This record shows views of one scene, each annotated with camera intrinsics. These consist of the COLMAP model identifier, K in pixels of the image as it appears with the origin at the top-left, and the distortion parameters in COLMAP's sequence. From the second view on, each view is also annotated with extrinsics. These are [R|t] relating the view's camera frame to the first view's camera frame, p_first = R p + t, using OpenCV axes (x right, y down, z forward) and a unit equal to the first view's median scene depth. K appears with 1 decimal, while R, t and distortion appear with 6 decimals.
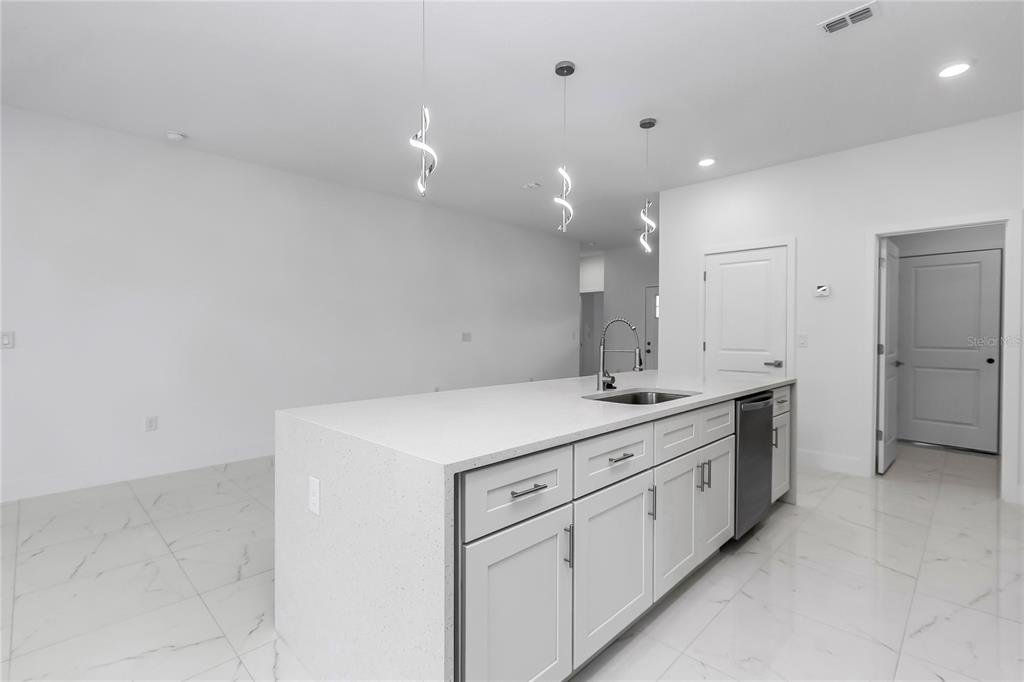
lens RADIAL K [[459.0, 0, 512.0], [0, 459.0, 341.0], [0, 0, 1]] dist [-0.000926, -0.000517]
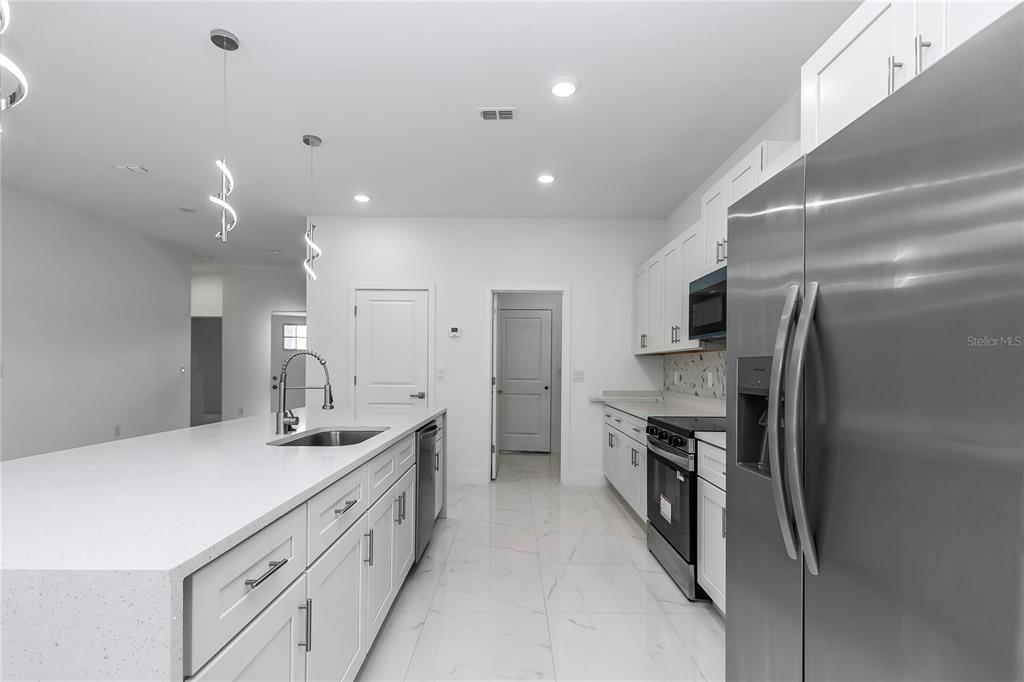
lens RADIAL K [[467.6, 0, 507.4], [0, 467.6, 369.0], [0, 0, 1]] dist [-0.001032, -0.000055]
pose [[0.715814, 0.002806, 0.698285, -0.101768], [0.005629, 0.999936, -0.009789, -0.002584], [-0.698268, 0.010938, 0.715753, 0.070175]]
